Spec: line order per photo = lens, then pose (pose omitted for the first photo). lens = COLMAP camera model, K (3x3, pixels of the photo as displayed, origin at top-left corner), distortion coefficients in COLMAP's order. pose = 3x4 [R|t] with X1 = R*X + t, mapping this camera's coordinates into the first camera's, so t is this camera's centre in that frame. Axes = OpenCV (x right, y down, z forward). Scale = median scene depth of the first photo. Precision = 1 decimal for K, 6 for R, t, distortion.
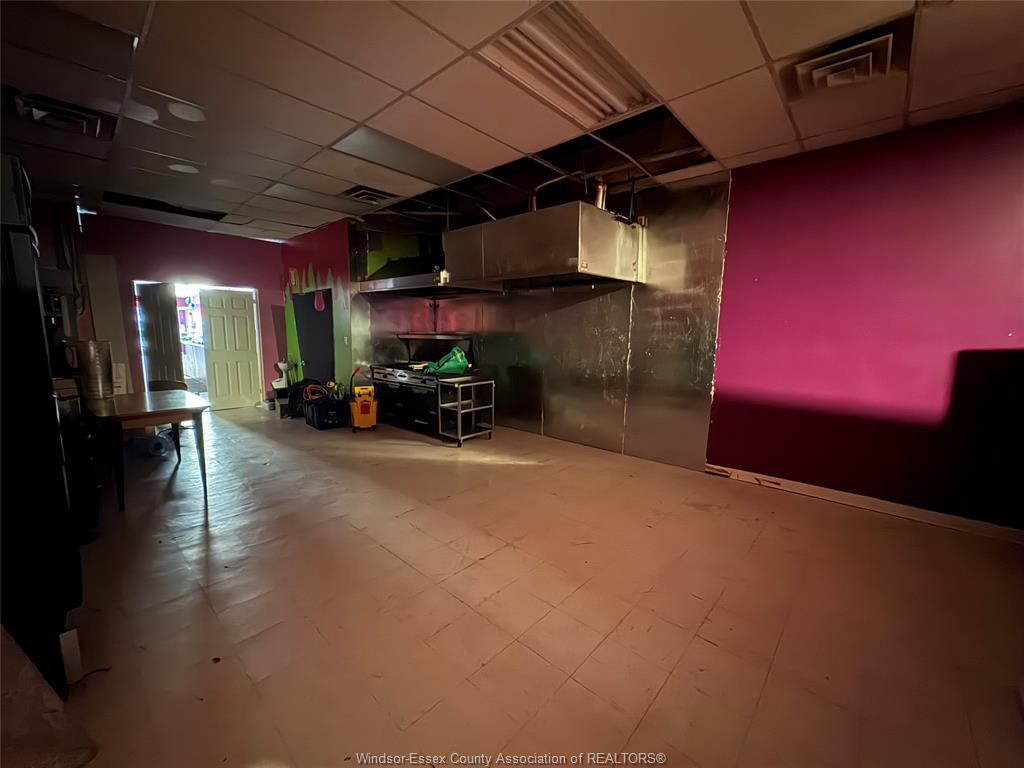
lens RADIAL K [[406.0, 0, 512.3], [0, 406.0, 383.9], [0, 0, 1]] dist [-0.003726, 0.000852]
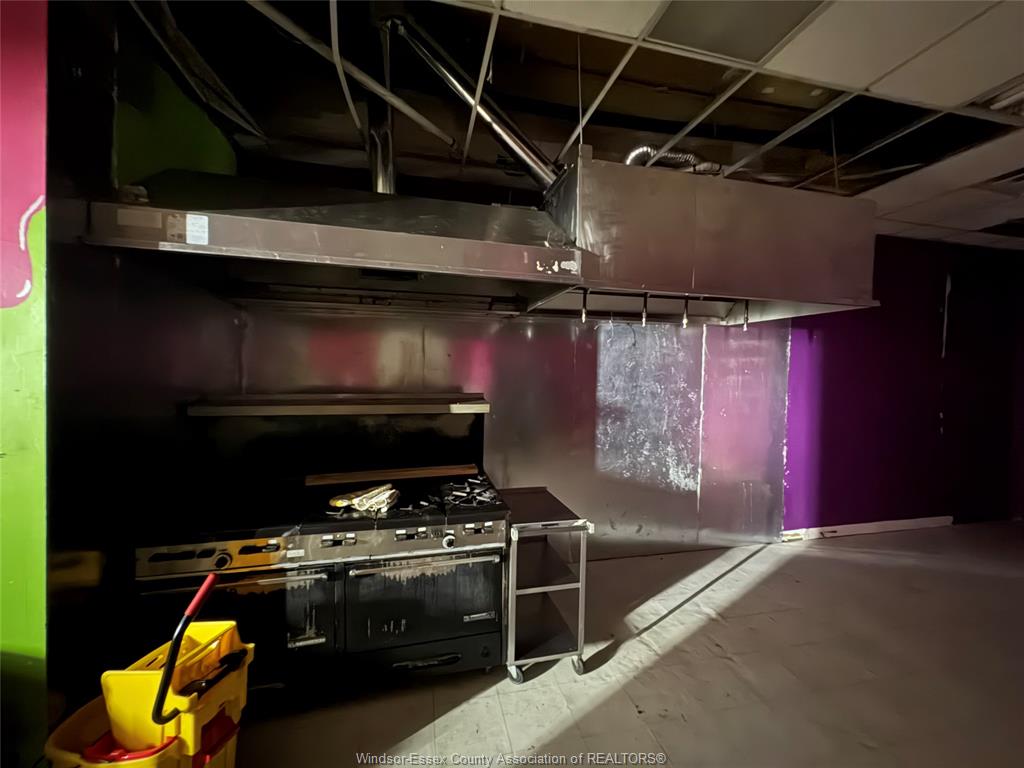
lens RADIAL K [[406.0, 0, 512.6], [0, 406.0, 380.9], [0, 0, 1]] dist [-0.003726, 0.000852]
pose [[0.555264, -0.009619, 0.831619, -0.538045], [0.101570, 0.993232, -0.056328, -0.131875], [-0.825449, 0.115744, 0.552483, 0.849844]]
